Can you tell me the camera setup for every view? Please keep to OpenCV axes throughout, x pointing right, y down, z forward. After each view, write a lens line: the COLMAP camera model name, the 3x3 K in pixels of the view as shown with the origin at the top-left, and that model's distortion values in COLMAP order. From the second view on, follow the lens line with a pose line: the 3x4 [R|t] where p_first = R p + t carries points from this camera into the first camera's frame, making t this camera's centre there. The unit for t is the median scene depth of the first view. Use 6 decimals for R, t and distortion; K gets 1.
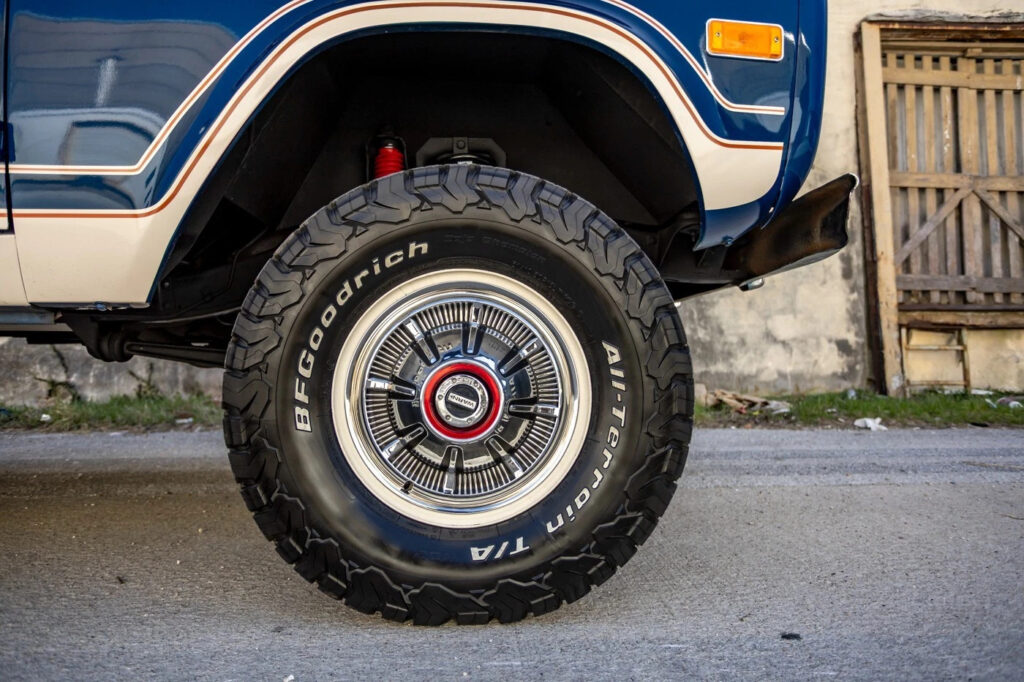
lens RADIAL K [[650.2, 0, 512.0], [0, 650.2, 341.0], [0, 0, 1]] dist [-0.010318, -0.000916]
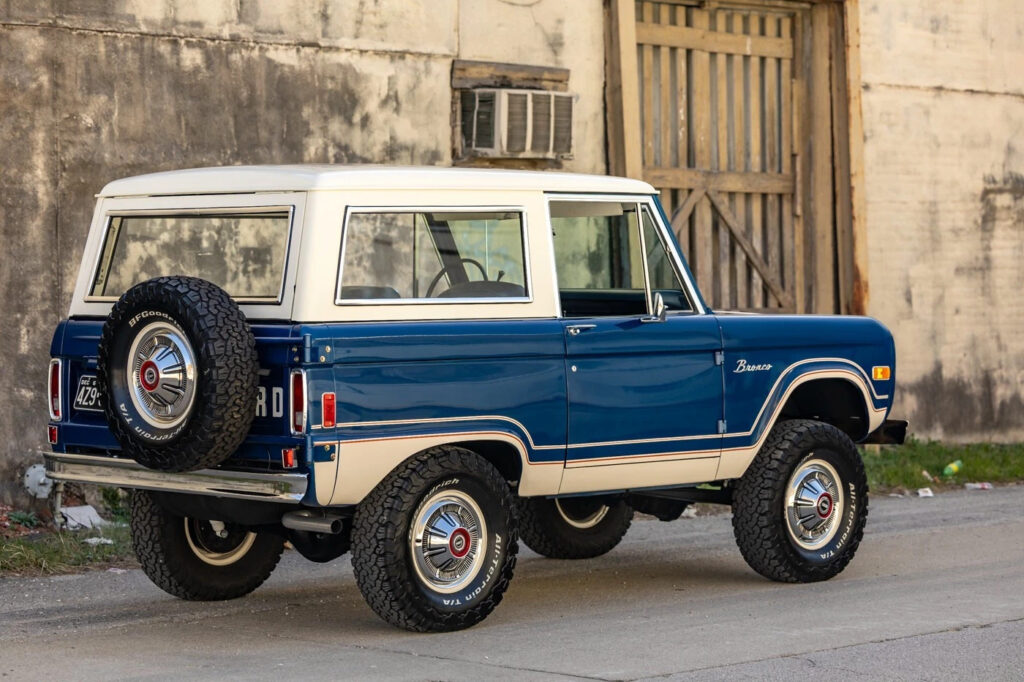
lens RADIAL K [[2807.2, 0, 512.0], [0, 2807.2, 341.0], [0, 0, 1]] dist [-0.008122, -0.062551]
pose [[0.742643, -0.017533, 0.669458, -1.743265], [-0.016728, 0.998860, 0.044717, -0.217178], [-0.669479, -0.044408, 0.741503, -1.352712]]
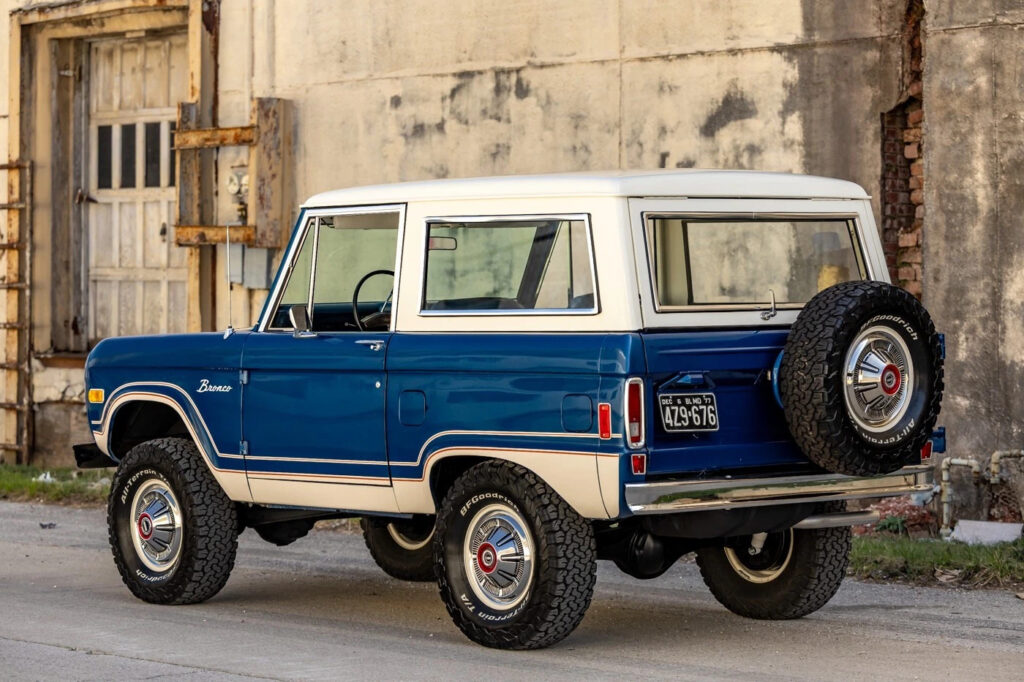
lens RADIAL K [[3059.3, 0, 512.0], [0, 3059.3, 341.0], [0, 0, 1]] dist [-0.023793, -0.546501]
pose [[0.640903, 0.017011, -0.767434, 1.693404], [0.023696, 0.998840, 0.041929, -0.227117], [0.767256, -0.045058, 0.639756, -1.219401]]
